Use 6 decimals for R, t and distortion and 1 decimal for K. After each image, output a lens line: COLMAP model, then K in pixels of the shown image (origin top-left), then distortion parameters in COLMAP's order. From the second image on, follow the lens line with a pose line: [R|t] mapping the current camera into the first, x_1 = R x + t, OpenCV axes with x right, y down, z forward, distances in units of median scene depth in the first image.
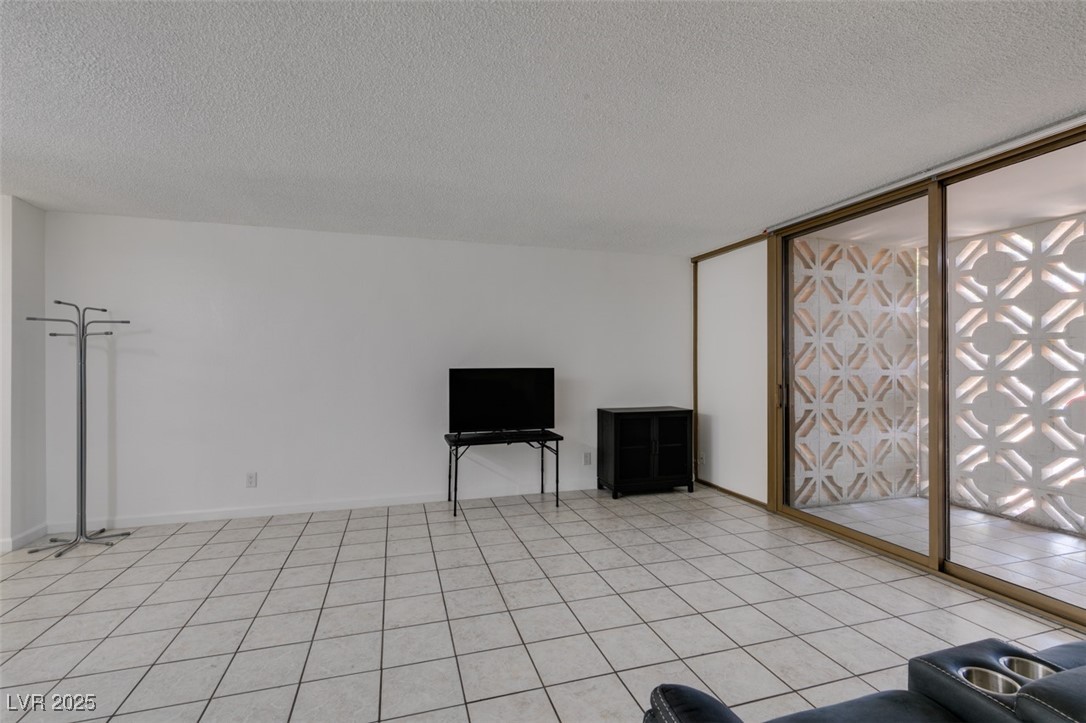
lens RADIAL K [[488.0, 0, 542.1], [0, 488.0, 361.3], [0, 0, 1]] dist [0.003724, -0.000956]
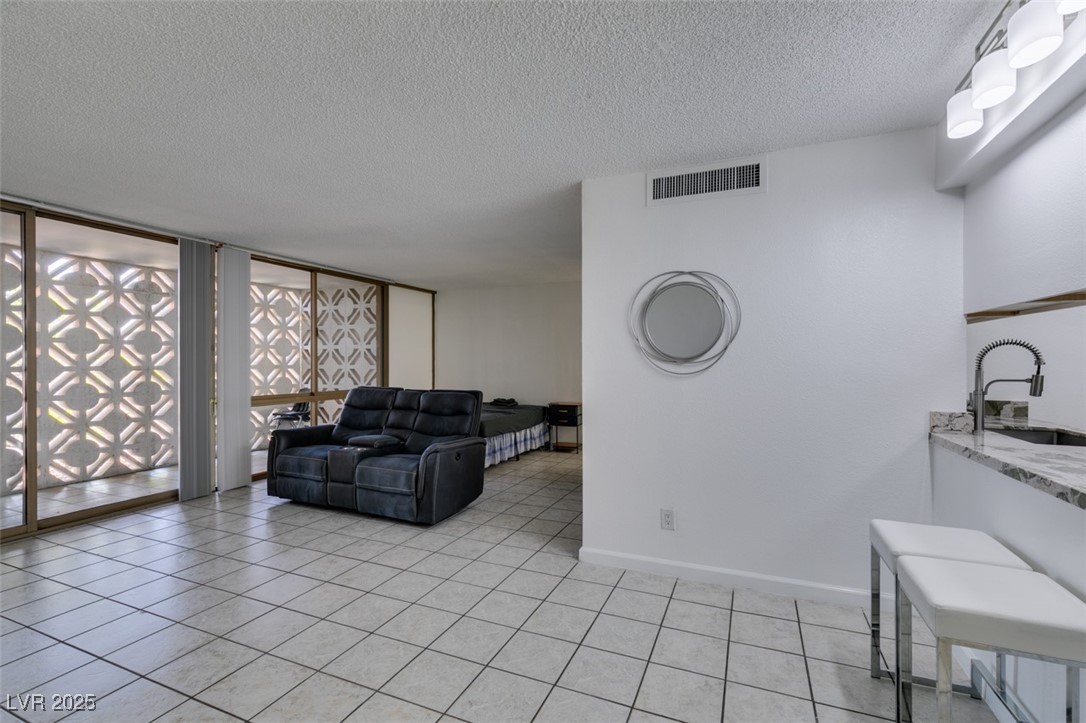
lens RADIAL K [[488.0, 0, 541.8], [0, 488.0, 362.9], [0, 0, 1]] dist [0.003724, -0.000956]
pose [[-0.767392, -0.001576, 0.641177, -0.644704], [-0.003116, 0.999994, -0.001272, 0.005721], [-0.641171, -0.002974, -0.767392, 0.772436]]
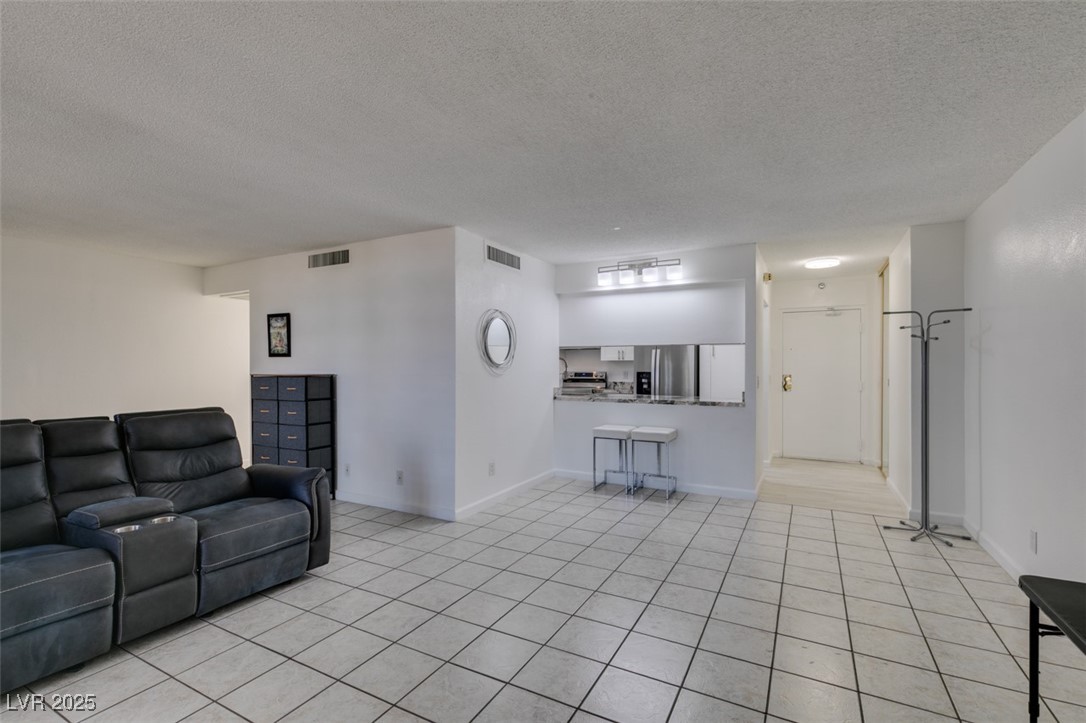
lens RADIAL K [[488.0, 0, 543.7], [0, 488.0, 367.4], [0, 0, 1]] dist [0.003724, -0.000956]
pose [[-0.706637, 0.003701, -0.707567, 0.327048], [0.004055, 0.999991, 0.001180, 0.003794], [0.707565, -0.002035, -0.706645, 0.958966]]
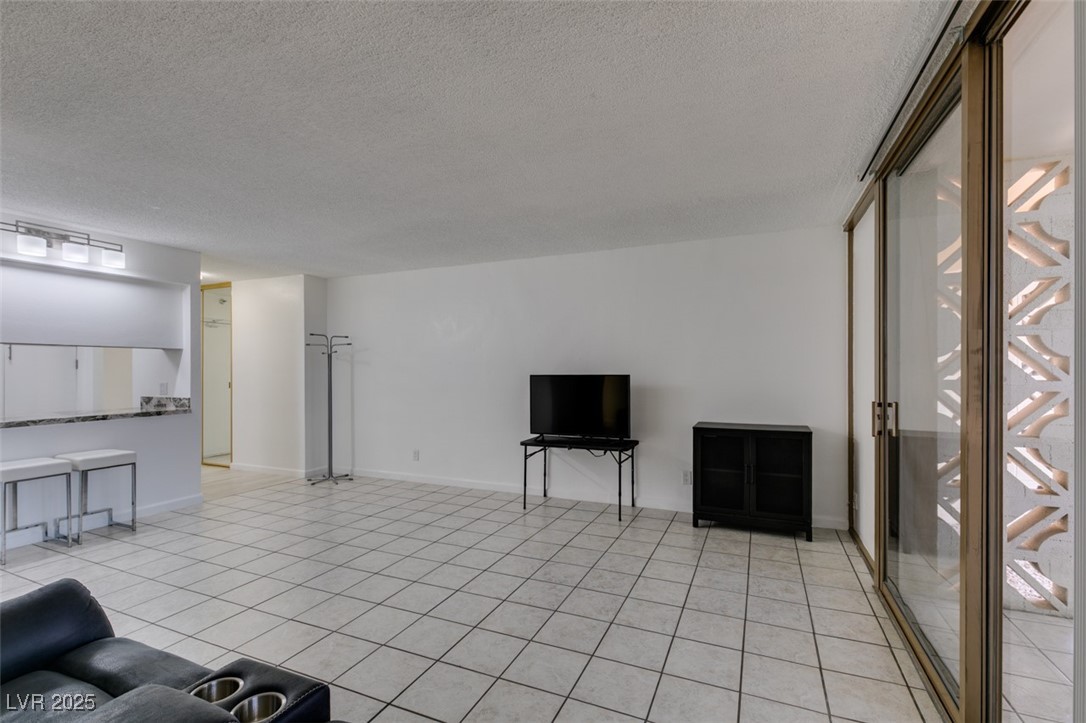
lens RADIAL K [[488.0, 0, 543.6], [0, 488.0, 369.0], [0, 0, 1]] dist [0.003724, -0.000956]
pose [[0.760005, -0.001861, -0.649915, 0.549539], [0.005275, 0.999981, 0.003305, -0.002313], [0.649896, -0.005940, 0.760000, 0.182873]]
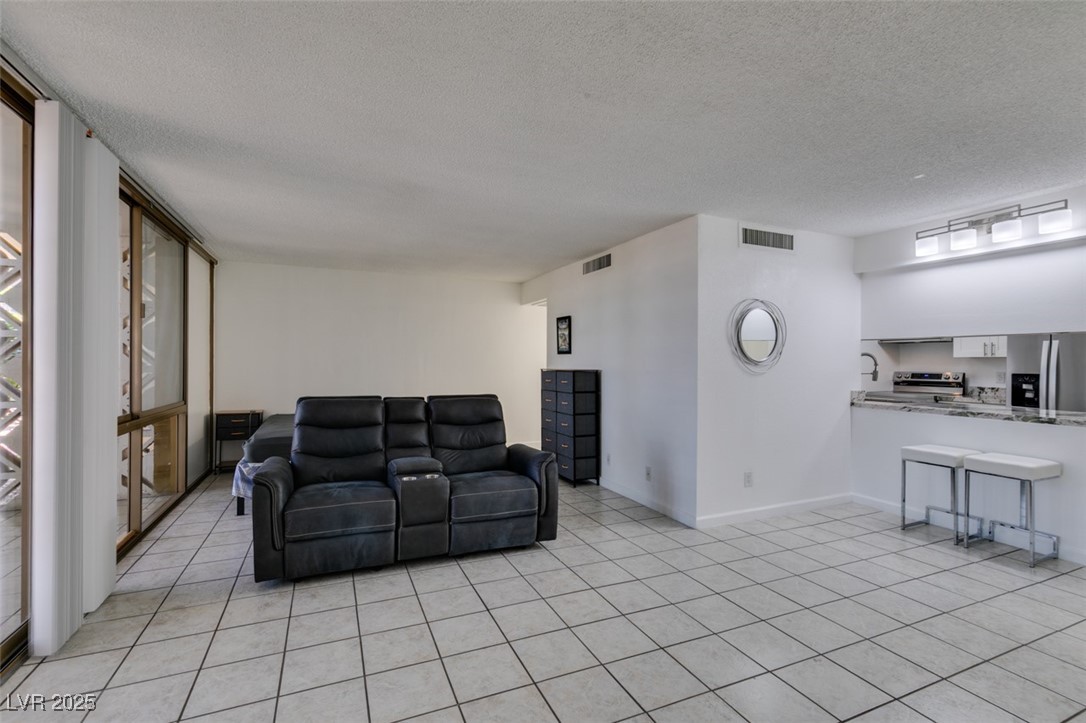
lens RADIAL K [[488.0, 0, 540.8], [0, 488.0, 360.3], [0, 0, 1]] dist [0.003724, -0.000956]
pose [[-0.992537, -0.005795, -0.121806, 0.168813], [-0.004971, 0.999963, -0.007068, 0.004864], [0.121843, -0.006410, -0.992529, 1.013503]]
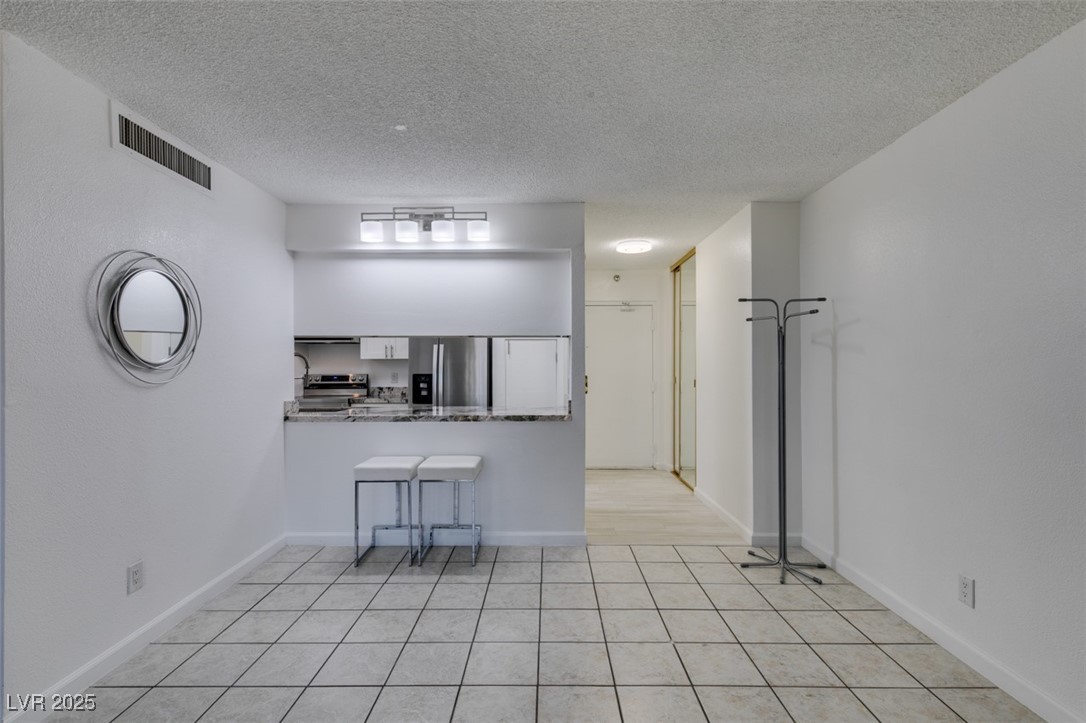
lens RADIAL K [[488.0, 0, 542.3], [0, 488.0, 365.8], [0, 0, 1]] dist [0.003724, -0.000956]
pose [[-0.293858, 0.002456, -0.955846, 0.026223], [0.006842, 0.999976, 0.000466, 0.003096], [0.955825, -0.006403, -0.293868, 0.696519]]
